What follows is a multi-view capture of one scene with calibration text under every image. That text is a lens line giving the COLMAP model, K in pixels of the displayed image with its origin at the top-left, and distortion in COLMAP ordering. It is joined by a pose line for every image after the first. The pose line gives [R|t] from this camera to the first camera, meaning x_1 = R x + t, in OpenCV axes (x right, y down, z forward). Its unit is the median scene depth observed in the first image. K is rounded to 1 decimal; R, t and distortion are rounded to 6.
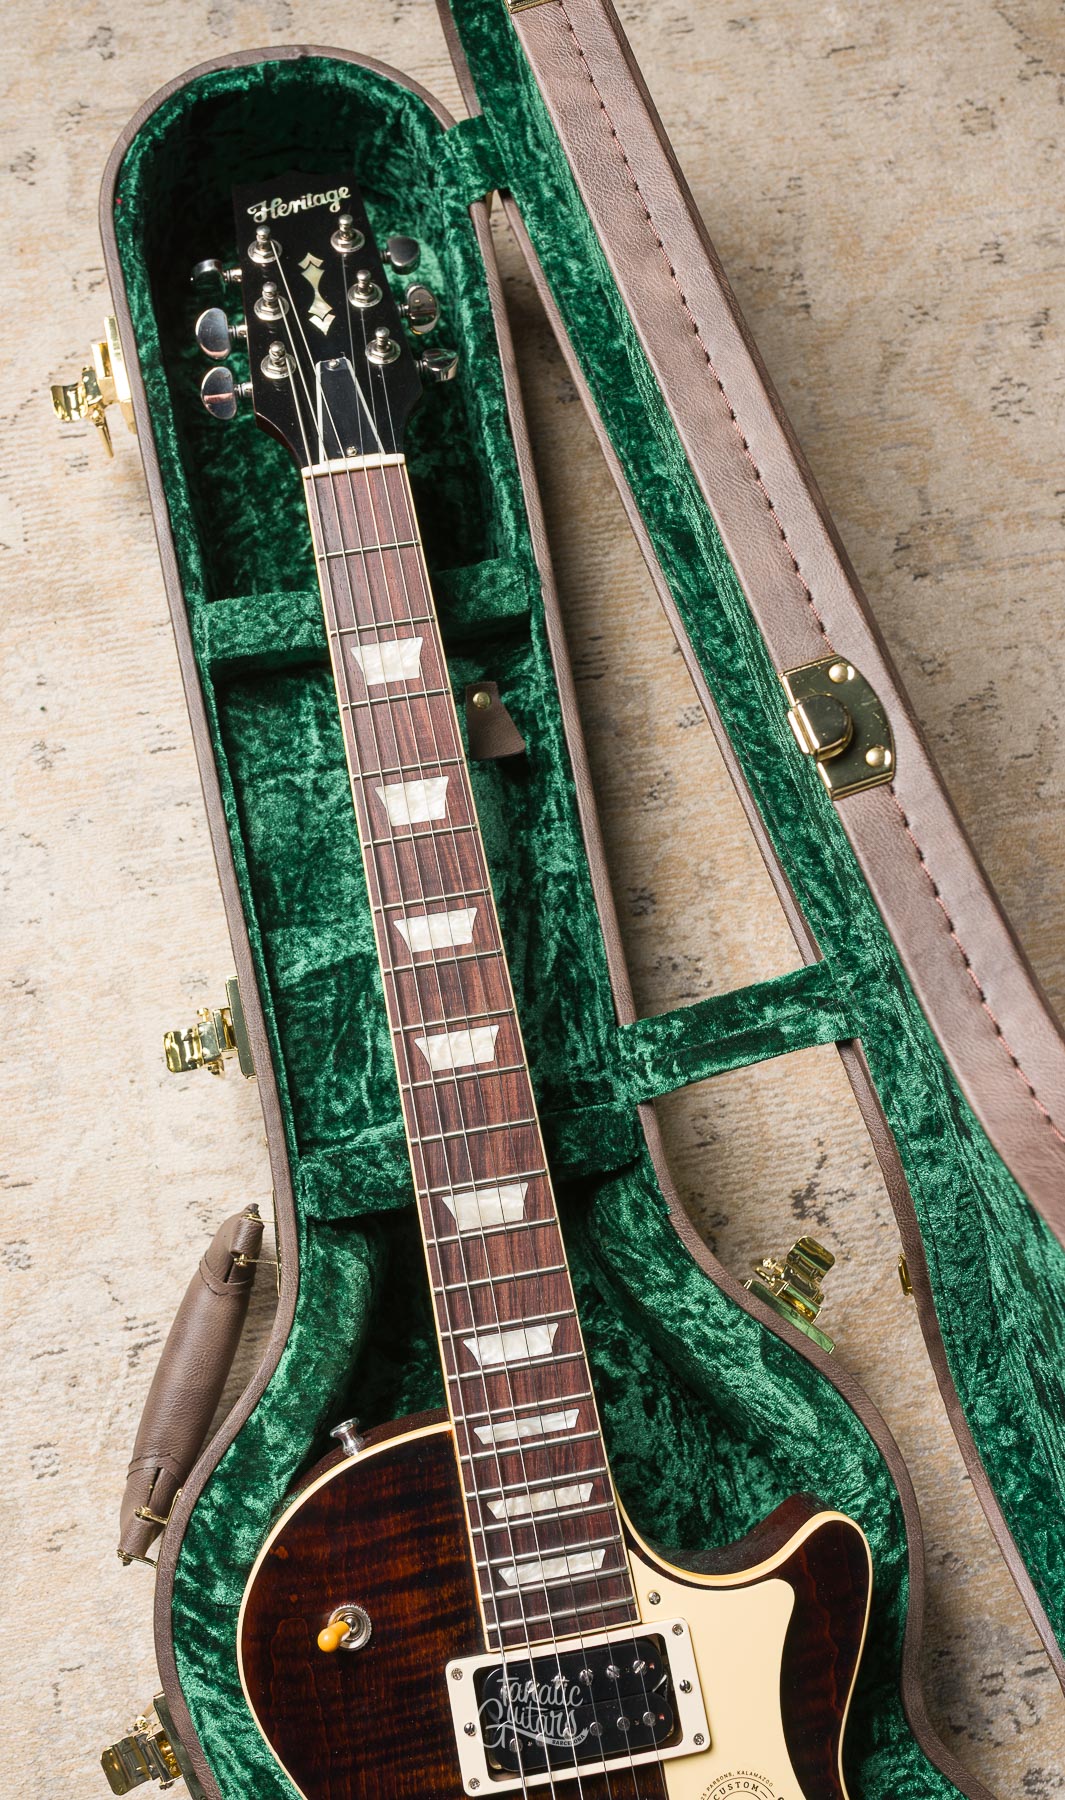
lens RADIAL K [[1752.4, 0, 452.8], [0, 1752.4, 894.8], [0, 0, 1]] dist [-0.001446, 0.004175]
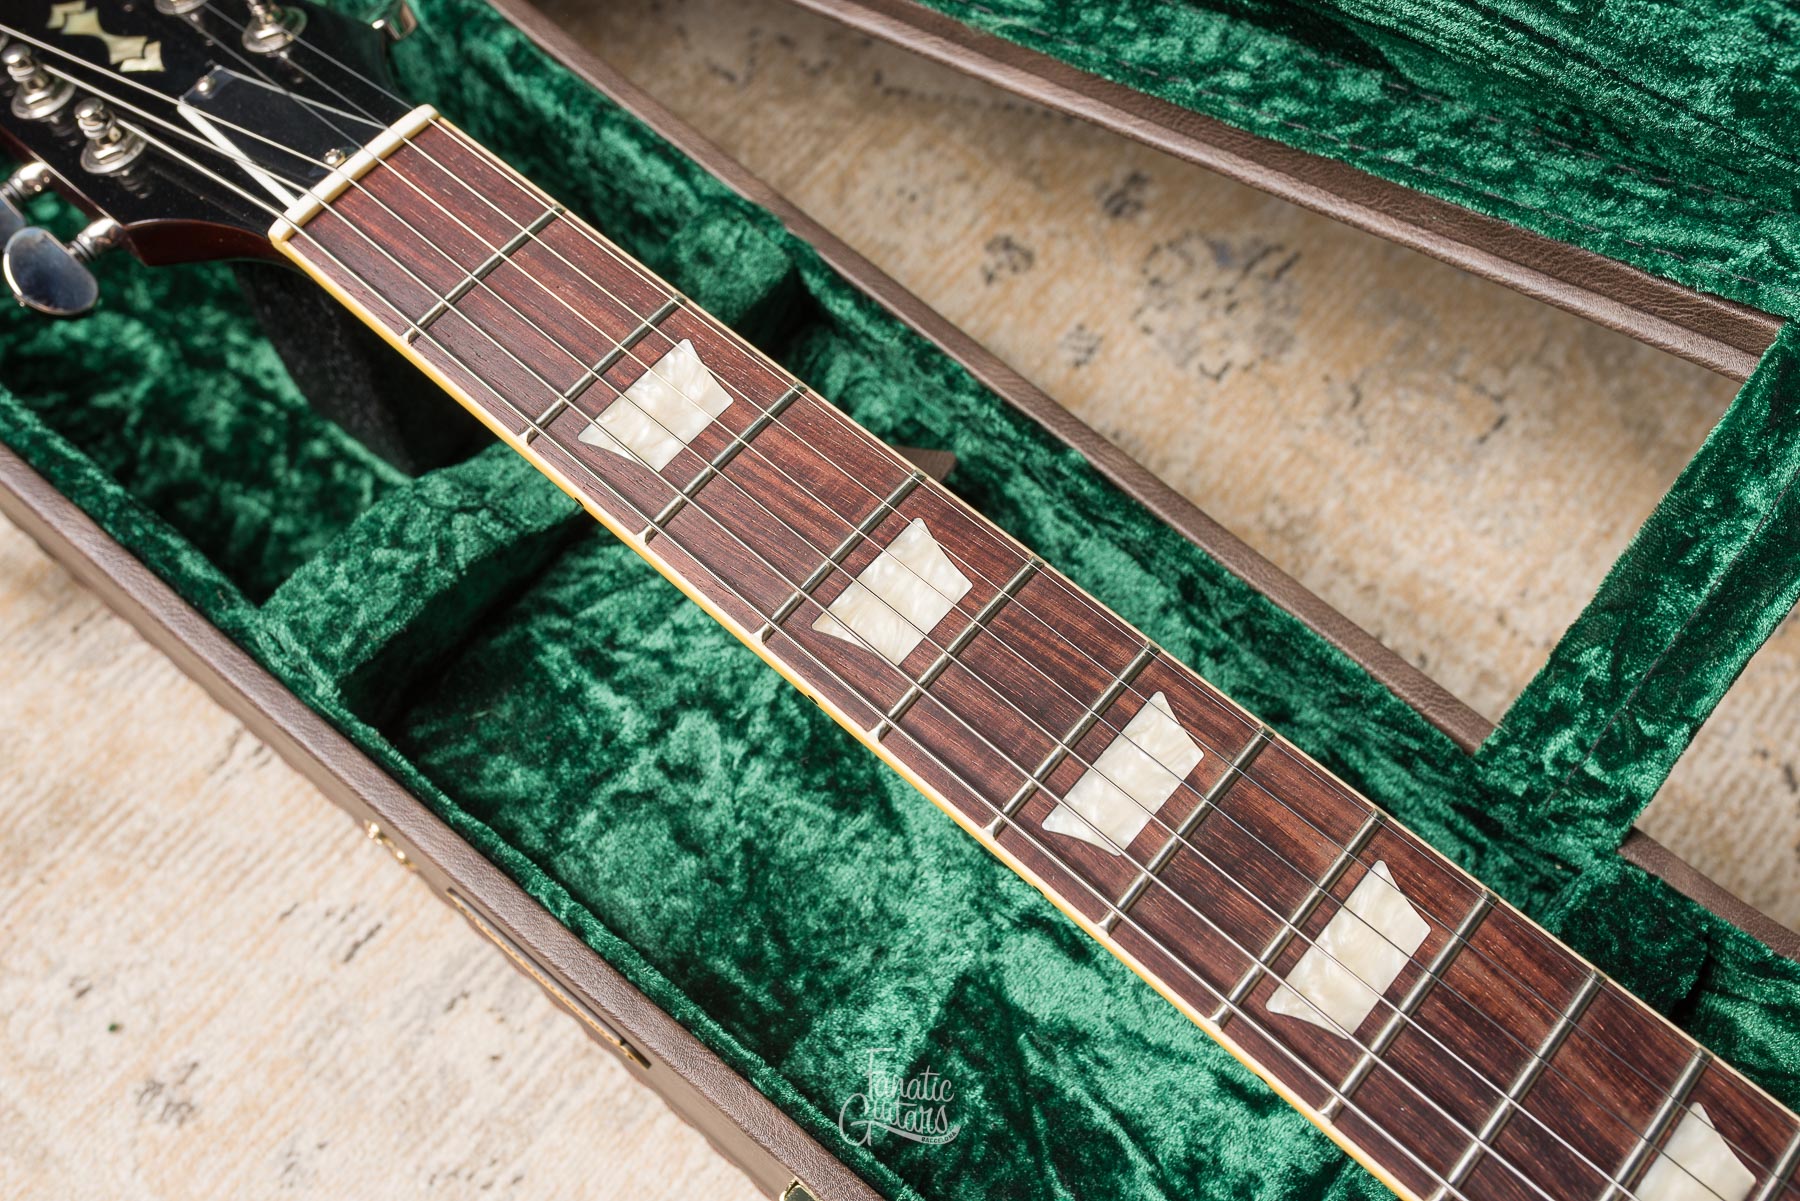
lens RADIAL K [[1800.0, 0, 900.0], [0, 1800.0, 600.5], [0, 0, 1]] dist [-0.000553, -0.004619]
pose [[0.776847, -0.585797, 0.230978, -0.113133], [0.621229, 0.772914, -0.129146, 0.006761], [-0.102873, 0.243817, 0.964350, 0.479229]]
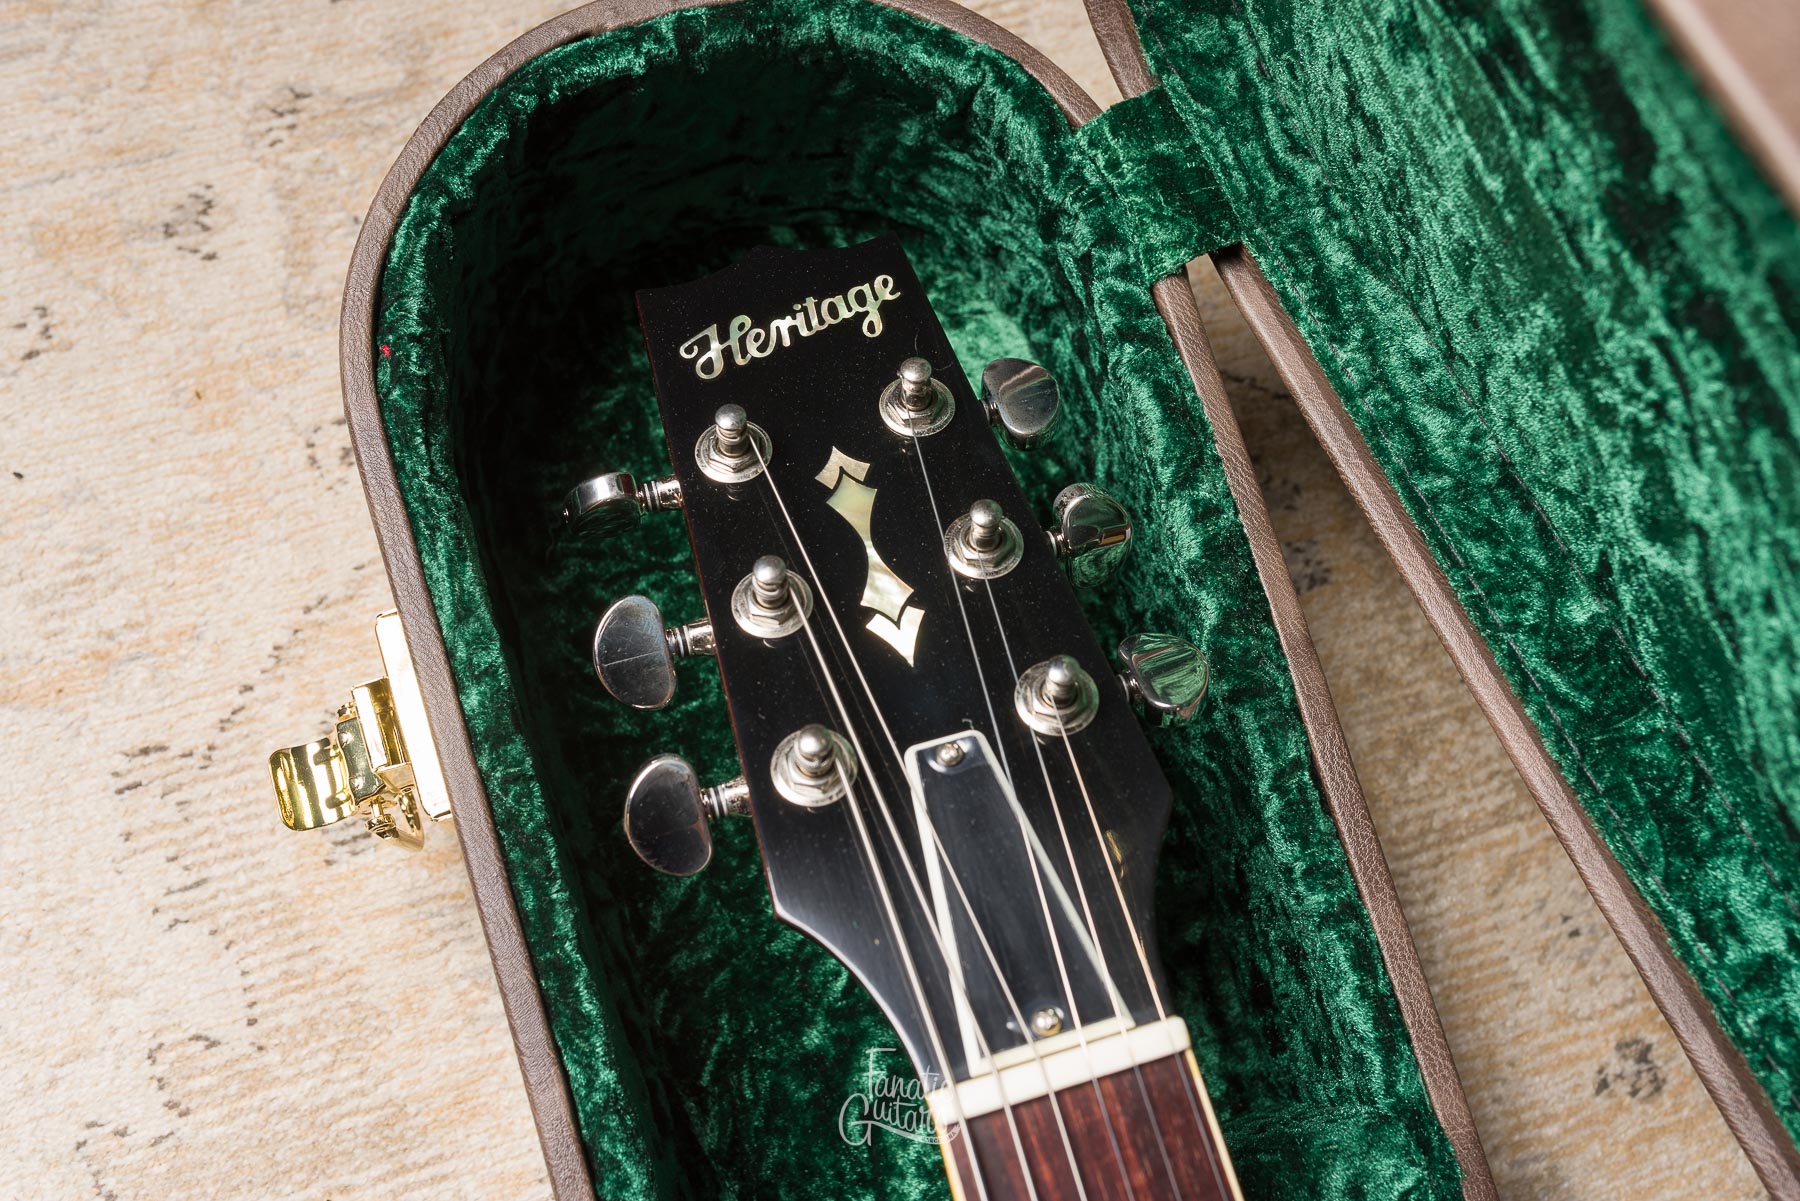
lens RADIAL K [[1800.0, 0, 900.0], [0, 1800.0, 600.5], [0, 0, 1]] dist [-0.000553, -0.004619]
pose [[0.993233, -0.099519, 0.059864, -0.095284], [0.102248, 0.993768, -0.044392, -0.302210], [-0.055073, 0.050212, 0.997219, 0.545008]]
